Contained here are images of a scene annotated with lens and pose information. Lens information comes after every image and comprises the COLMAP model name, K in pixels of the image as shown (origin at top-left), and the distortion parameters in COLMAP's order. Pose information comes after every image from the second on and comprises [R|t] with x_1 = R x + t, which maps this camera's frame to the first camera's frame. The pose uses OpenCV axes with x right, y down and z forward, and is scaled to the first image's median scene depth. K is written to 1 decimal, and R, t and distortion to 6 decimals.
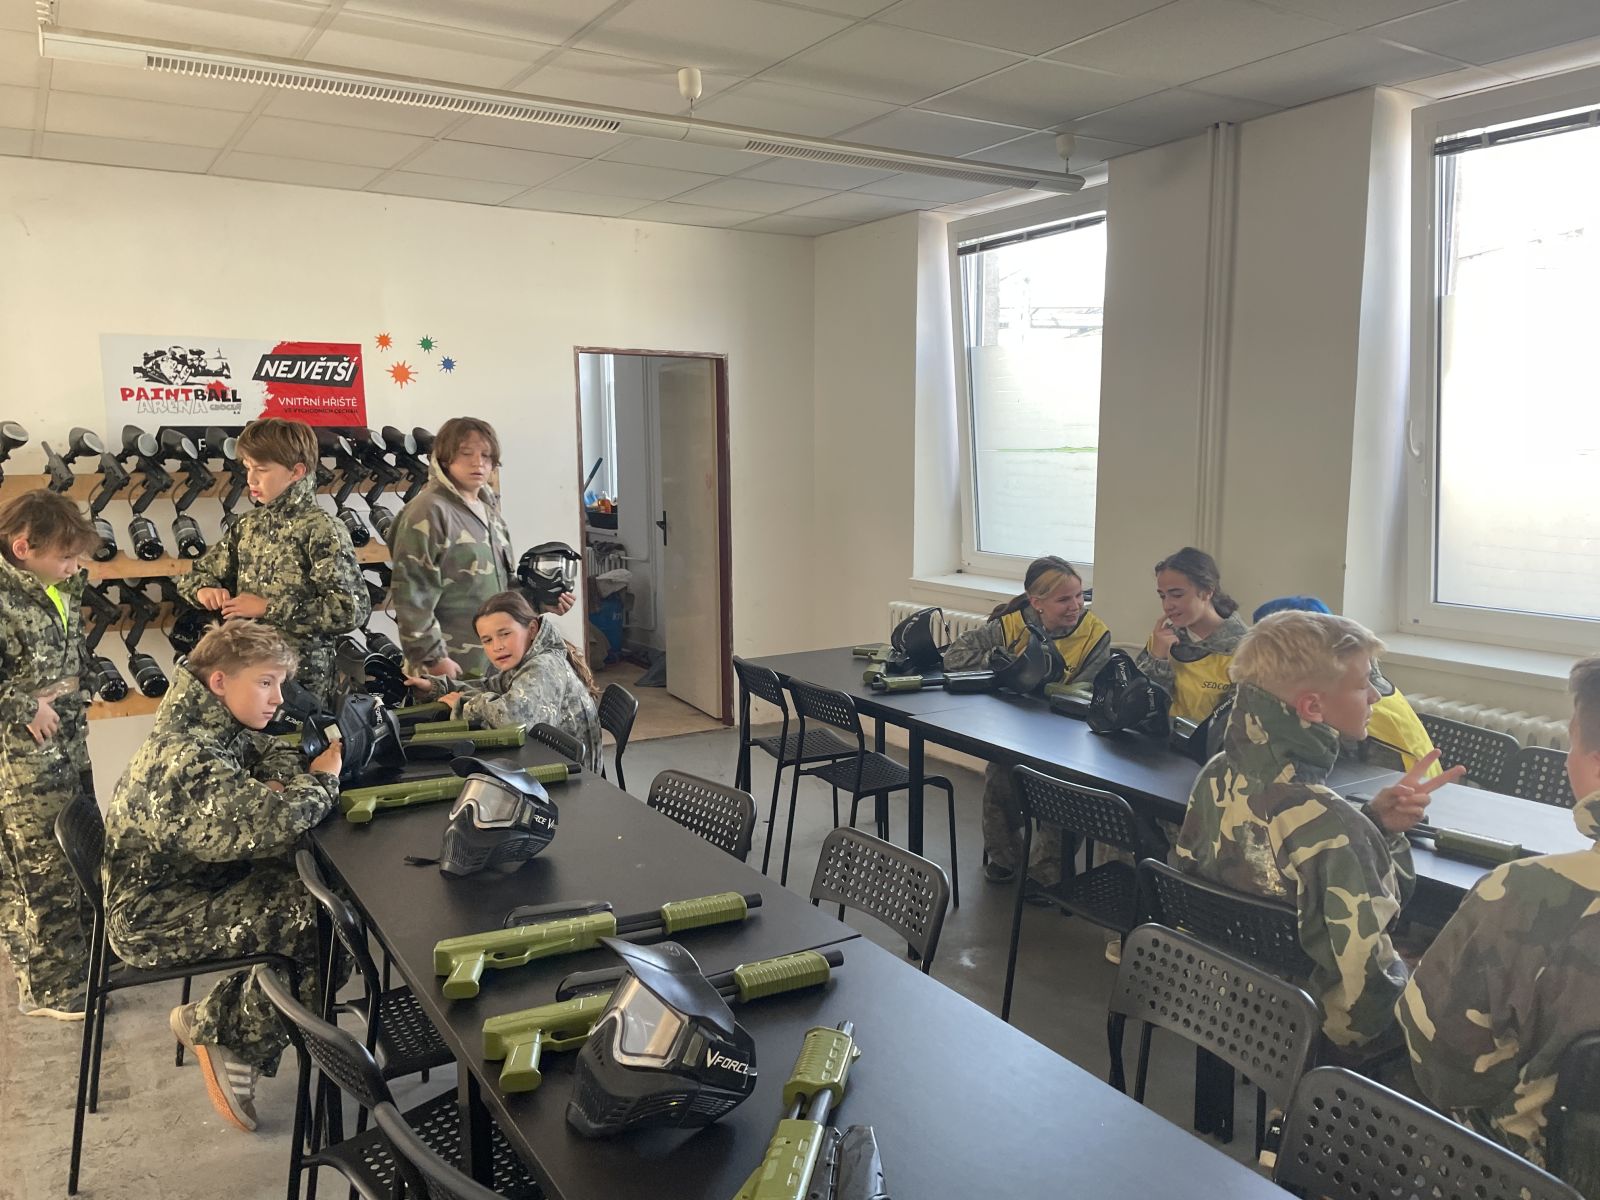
lens RADIAL K [[1195.3, 0, 785.7], [0, 1195.3, 596.2], [0, 0, 1]] dist [0.094920, -0.124185]
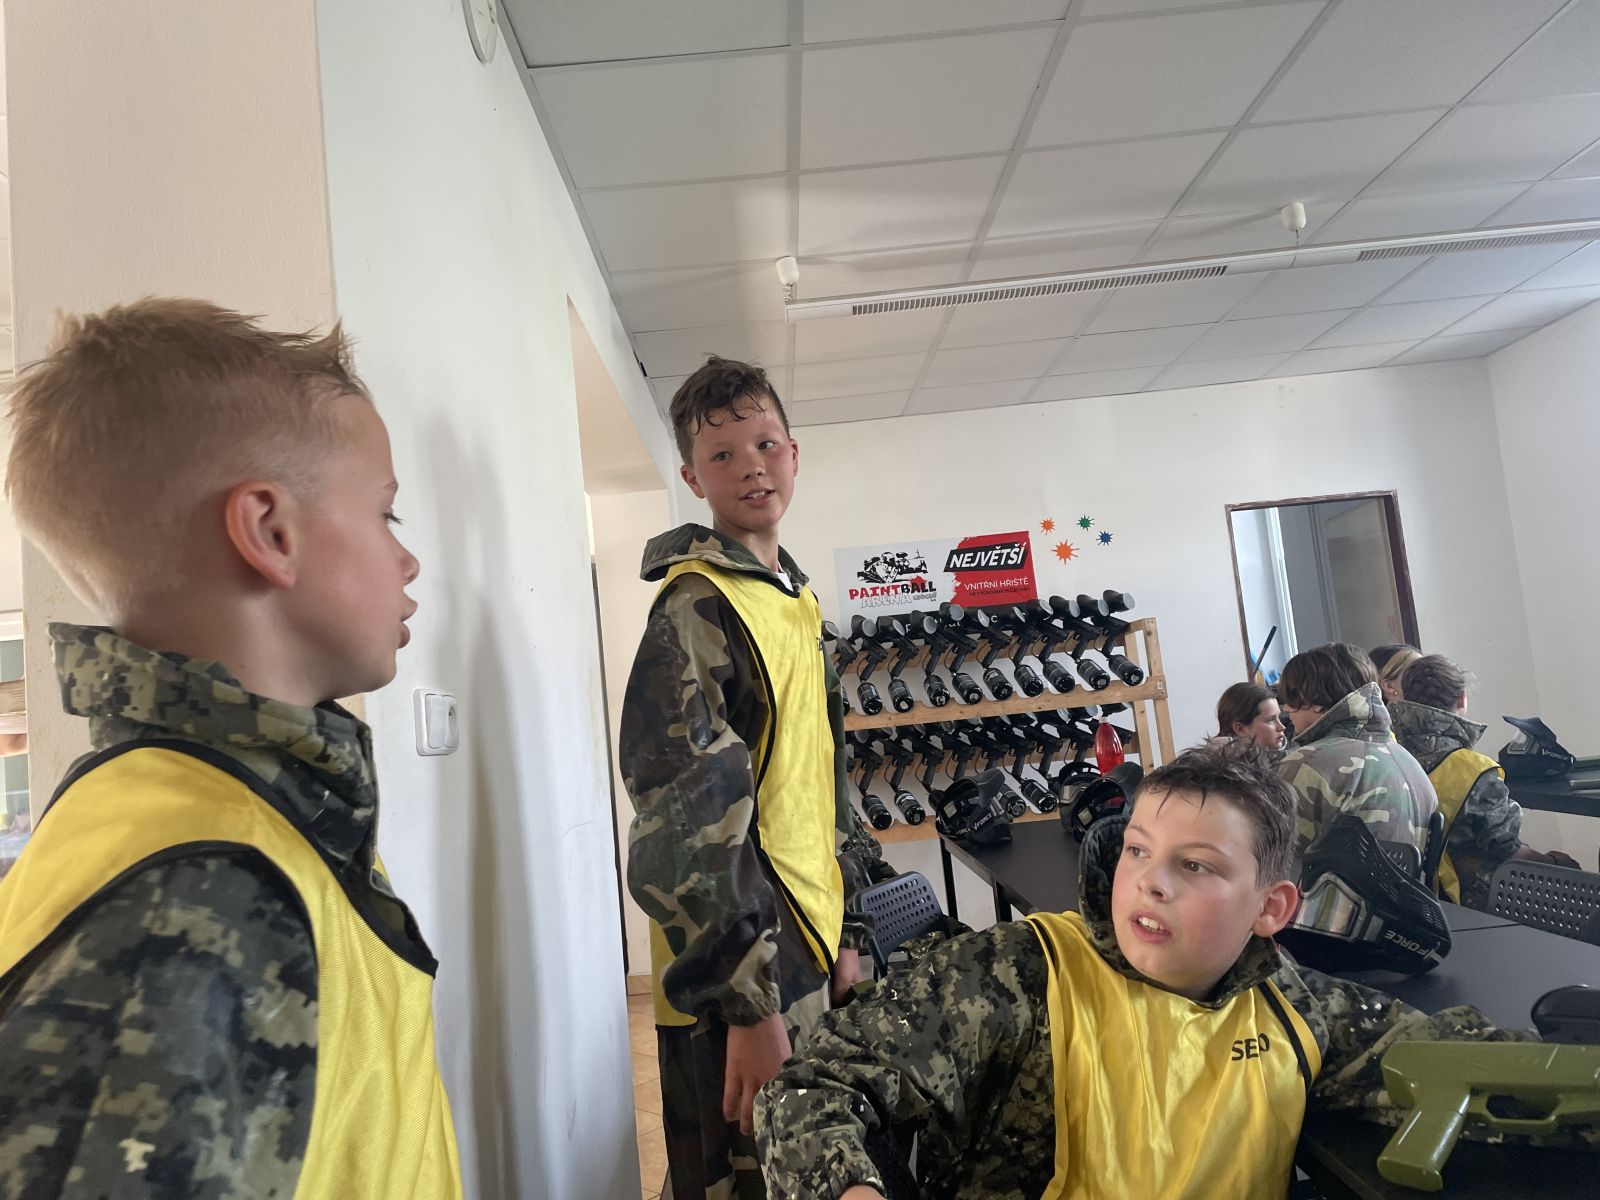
lens RADIAL K [[1195.3, 0, 785.7], [0, 1195.3, 596.2], [0, 0, 1]] dist [0.094920, -0.124185]
pose [[0.844359, -0.127587, -0.520365, 0.042695], [0.022989, 0.978966, -0.202726, 0.084054], [0.535285, 0.159211, 0.829531, -0.064013]]
